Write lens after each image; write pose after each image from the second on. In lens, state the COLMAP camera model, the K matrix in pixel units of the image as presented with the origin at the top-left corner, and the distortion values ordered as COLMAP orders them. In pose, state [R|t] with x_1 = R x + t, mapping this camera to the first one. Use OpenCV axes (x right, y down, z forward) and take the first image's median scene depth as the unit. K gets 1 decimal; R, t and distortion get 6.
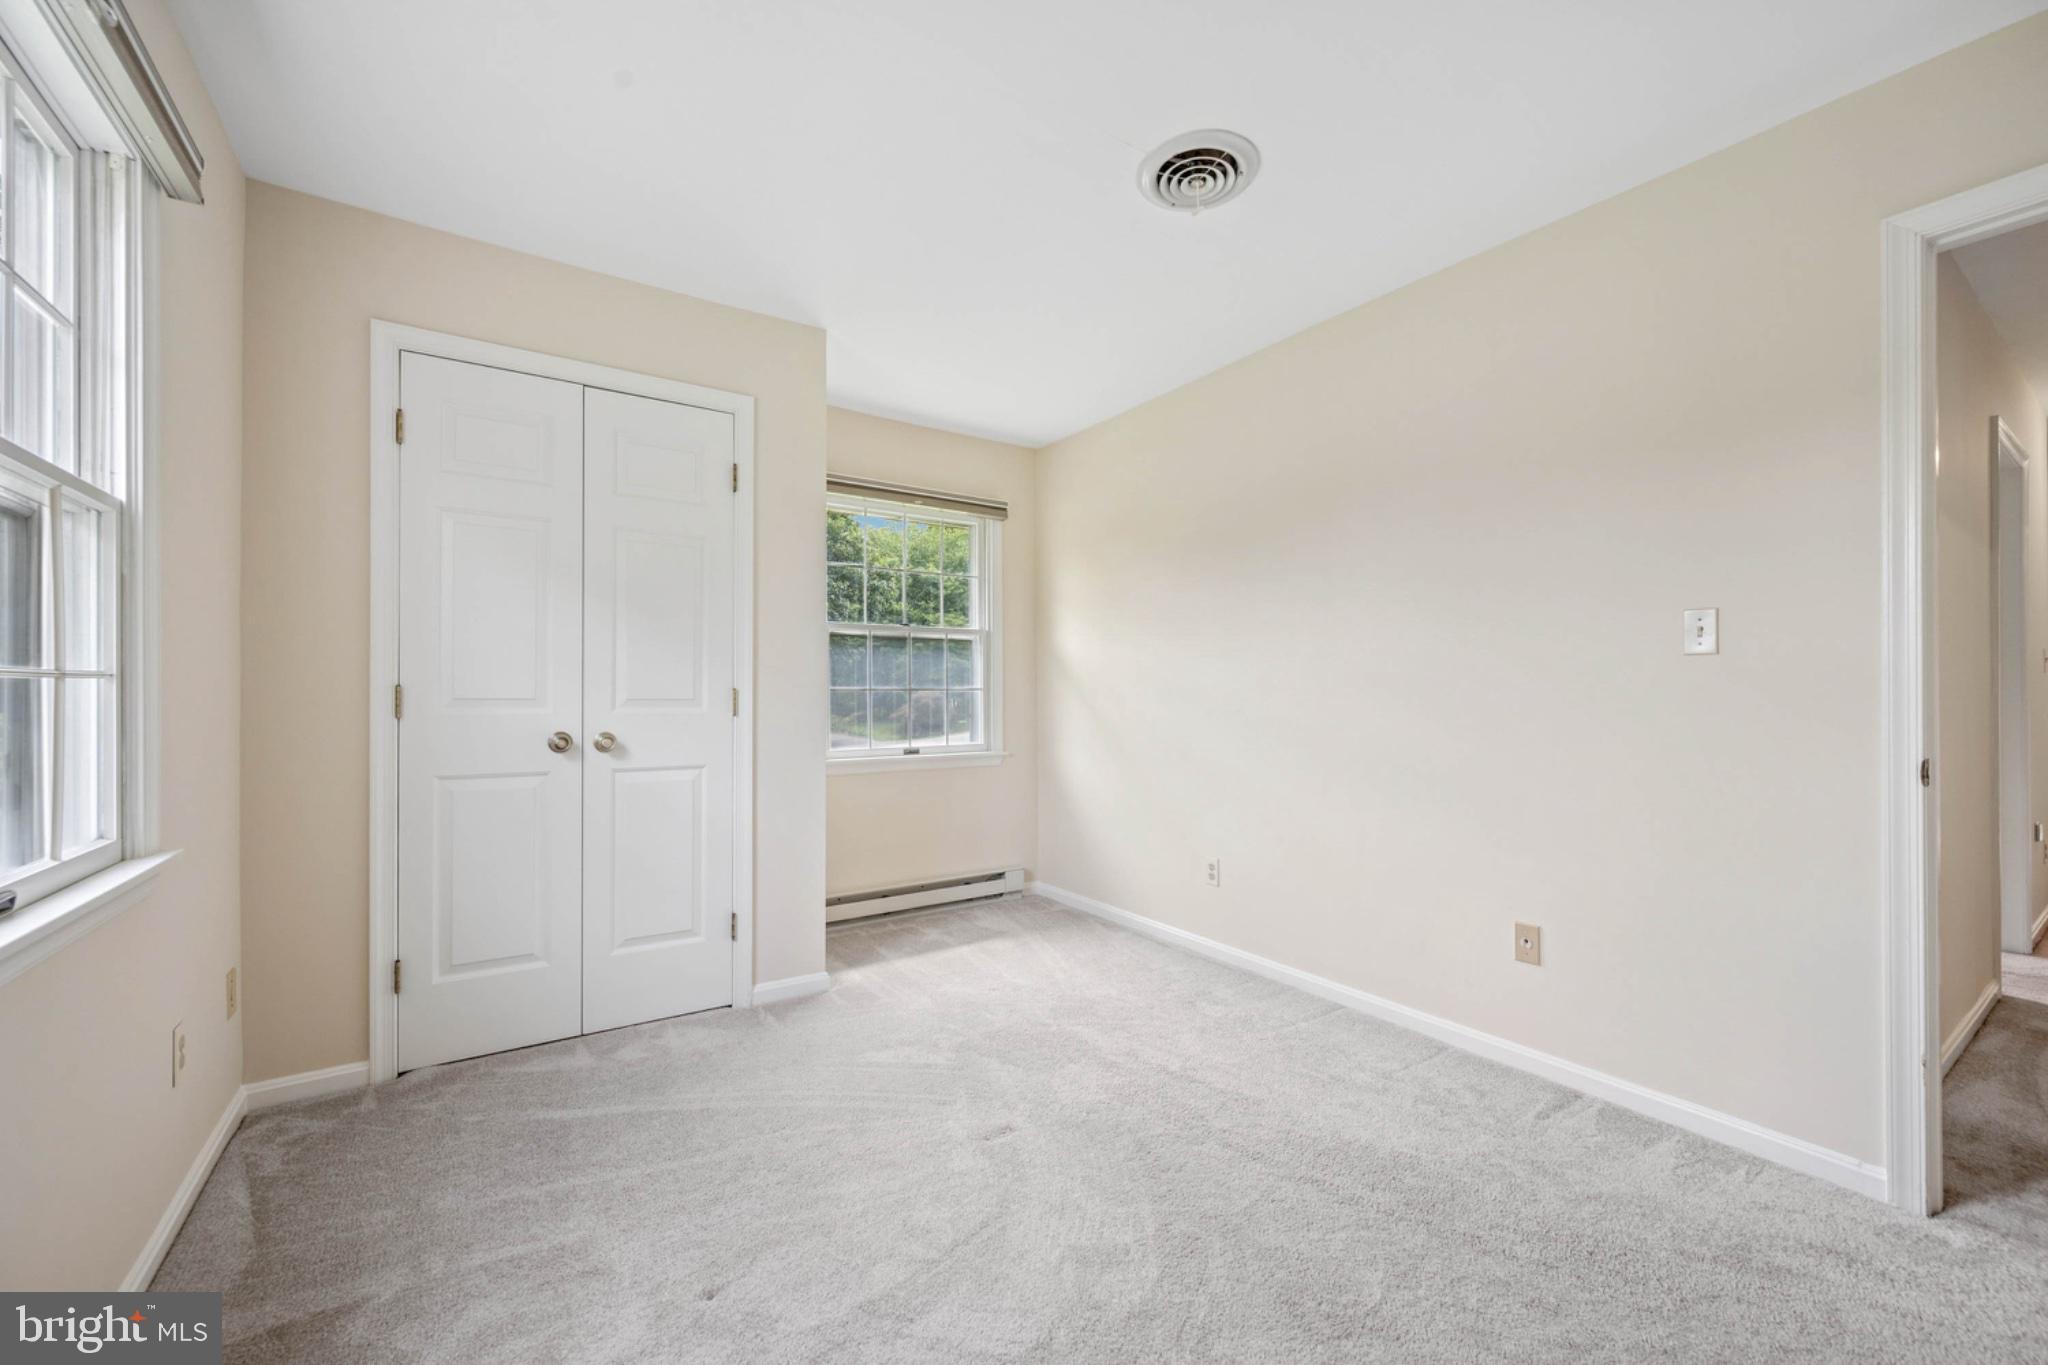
lens RADIAL K [[803.3, 0, 1033.1], [0, 803.3, 687.2], [0, 0, 1]] dist [-0.002416, 0.000396]
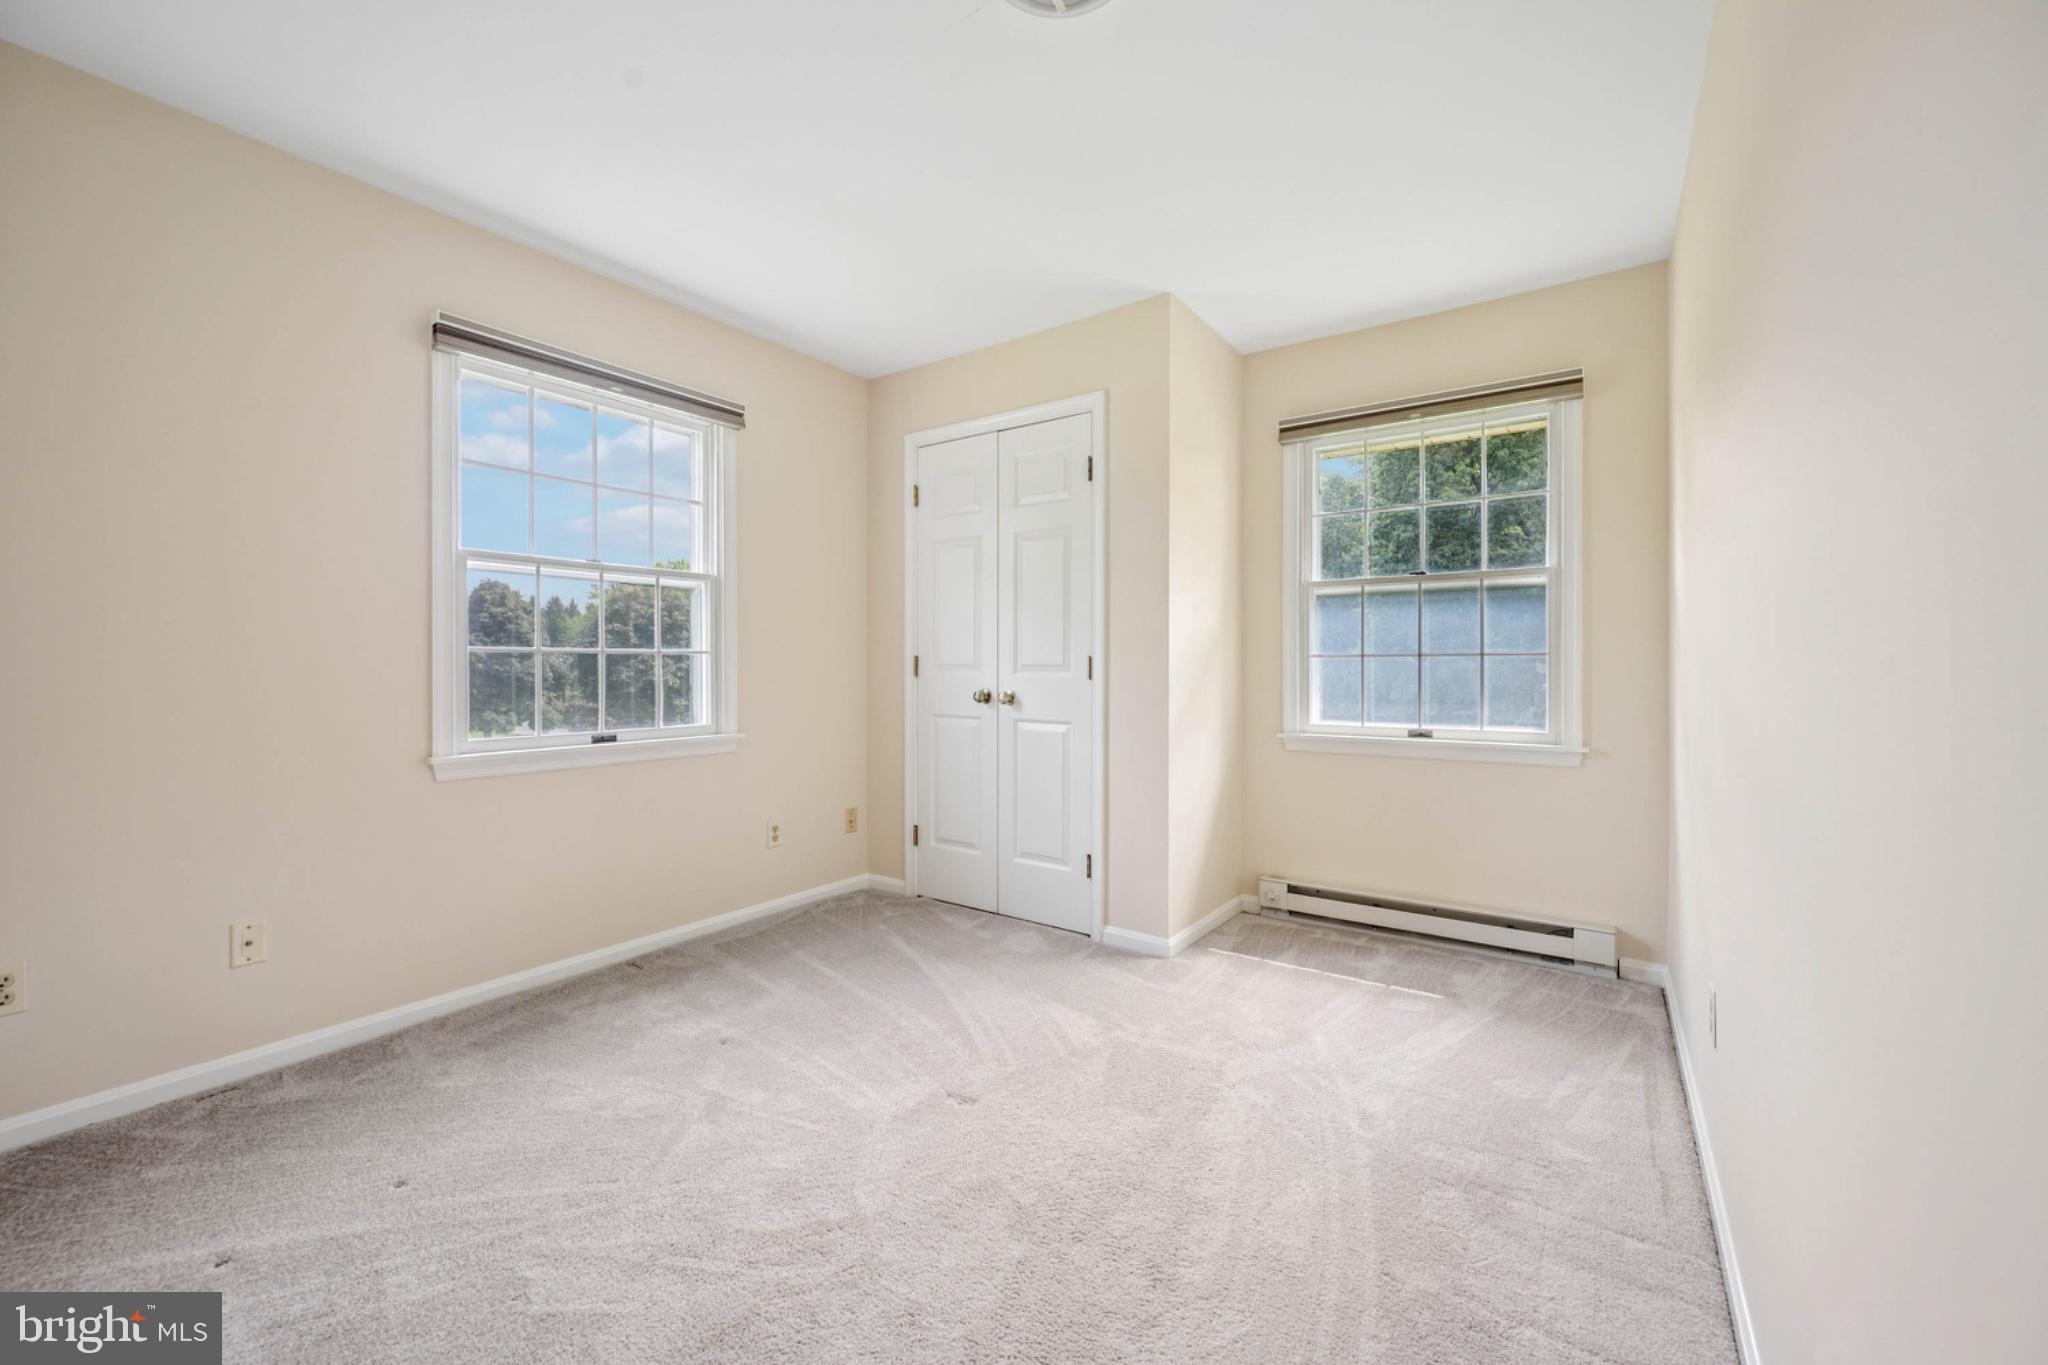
lens RADIAL K [[803.3, 0, 1018.9], [0, 803.3, 671.7], [0, 0, 1]] dist [-0.002416, 0.000396]
pose [[0.341042, 0.006483, -0.940026, 0.645667], [0.006905, 0.999932, 0.009402, 0.012335], [0.940023, -0.009697, 0.340974, 0.516901]]
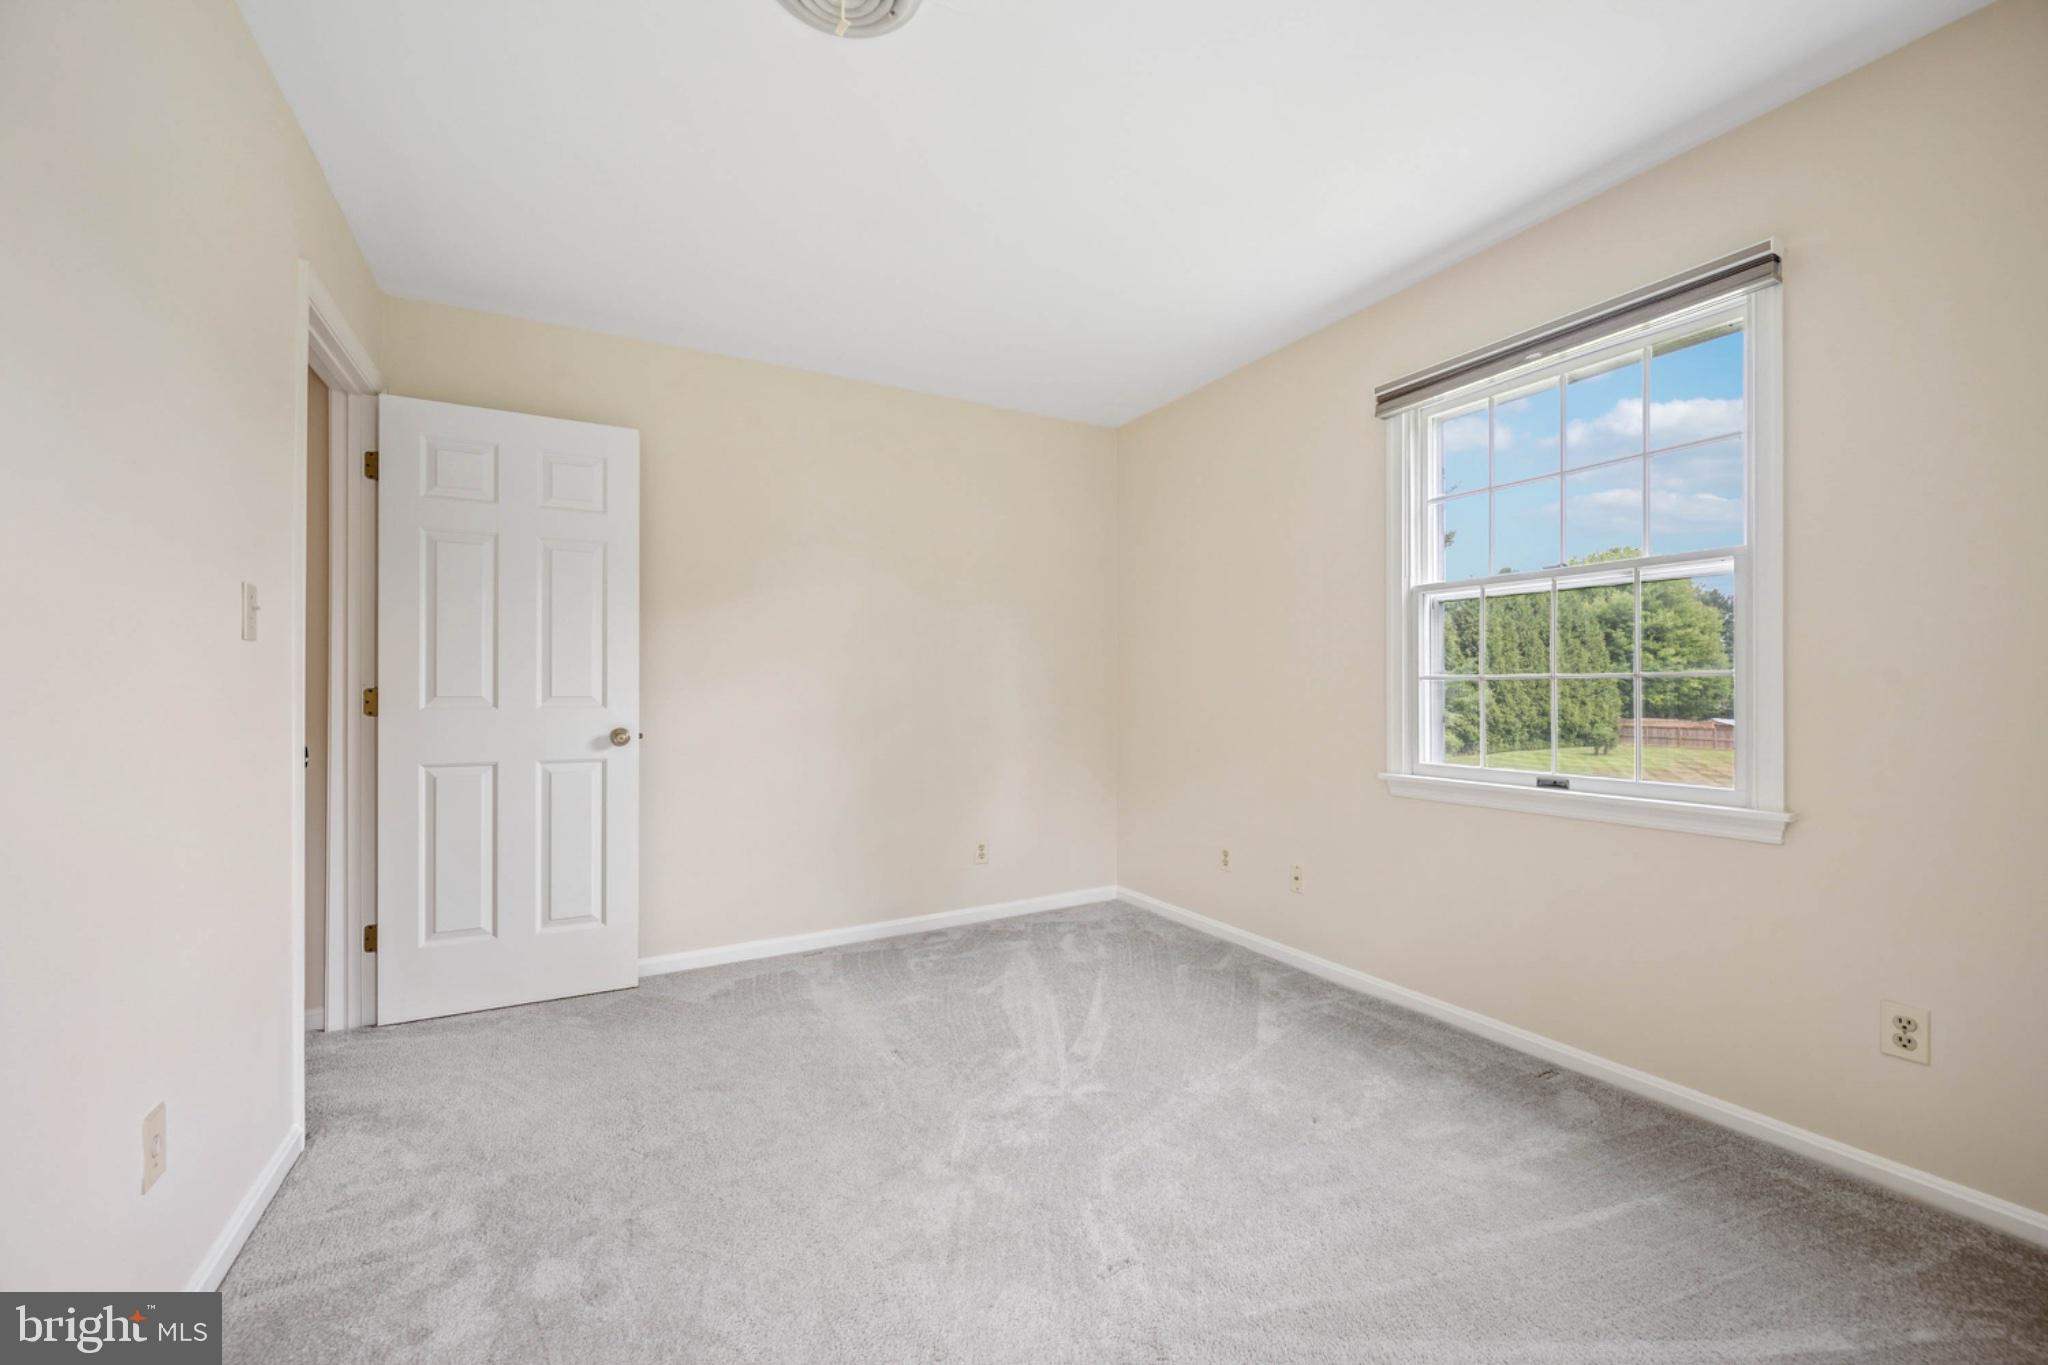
lens RADIAL K [[803.3, 0, 1022.0], [0, 803.3, 687.0], [0, 0, 1]] dist [-0.002416, 0.000396]
pose [[-0.995679, 0.004712, 0.092742, -0.015572], [0.004163, 0.999973, -0.006118, 0.005946], [-0.092769, -0.005706, -0.995671, 1.240729]]
